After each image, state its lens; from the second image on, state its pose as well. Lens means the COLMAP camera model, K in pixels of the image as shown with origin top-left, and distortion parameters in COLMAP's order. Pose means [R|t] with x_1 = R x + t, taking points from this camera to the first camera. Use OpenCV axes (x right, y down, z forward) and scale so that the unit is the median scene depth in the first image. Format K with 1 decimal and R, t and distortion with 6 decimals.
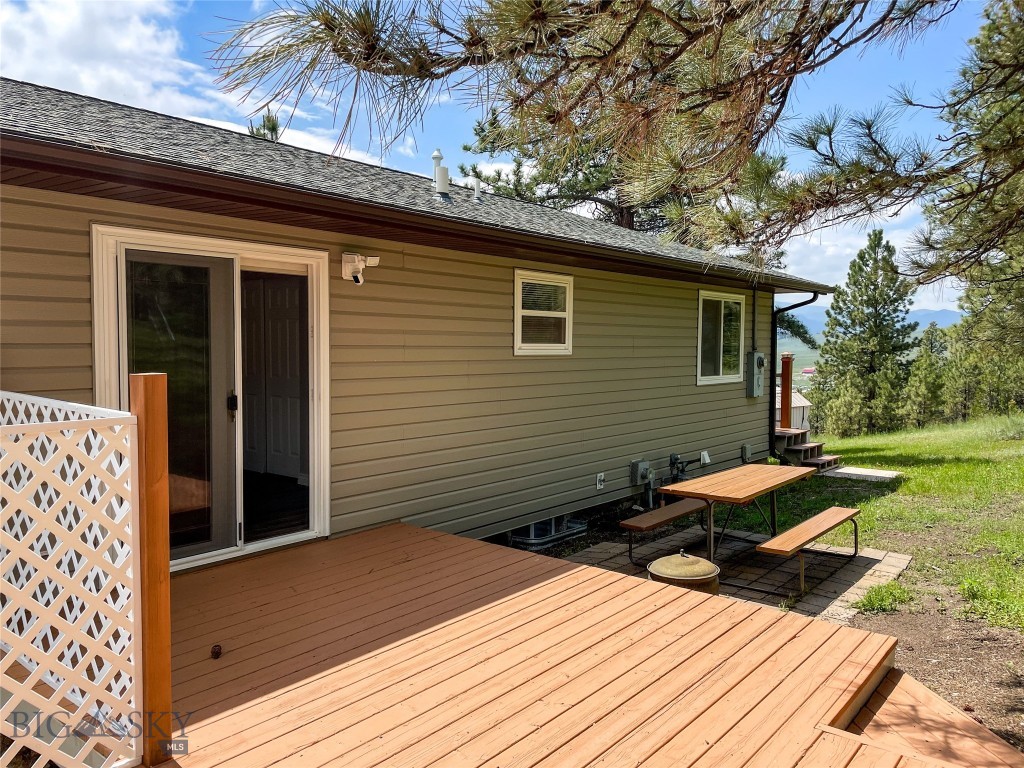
lens RADIAL K [[774.0, 0, 512.0], [0, 774.0, 384.0], [0, 0, 1]] dist [0.051389, -0.053196]
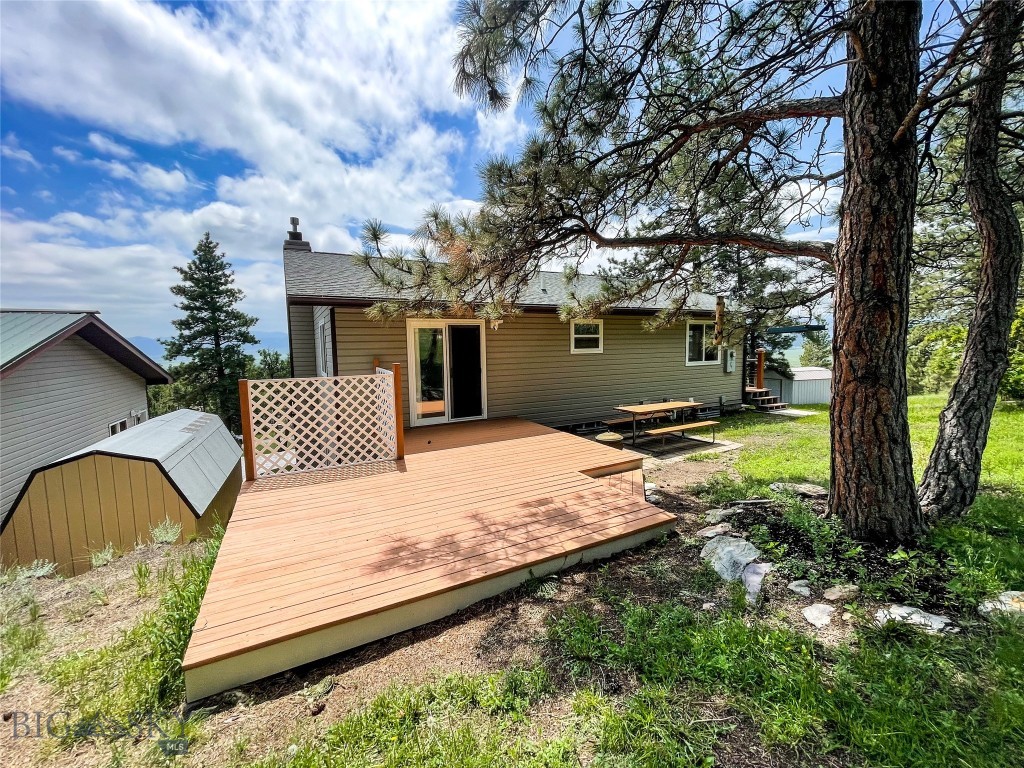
lens RADIAL K [[411.3, 0, 511.0], [0, 411.3, 380.8], [0, 0, 1]] dist [-0.007797, 0.000554]
pose [[0.922401, 0.012745, -0.386023, 0.327730], [0.001488, 0.999331, 0.036551, 0.000325], [0.386230, -0.034289, 0.921765, -0.269657]]
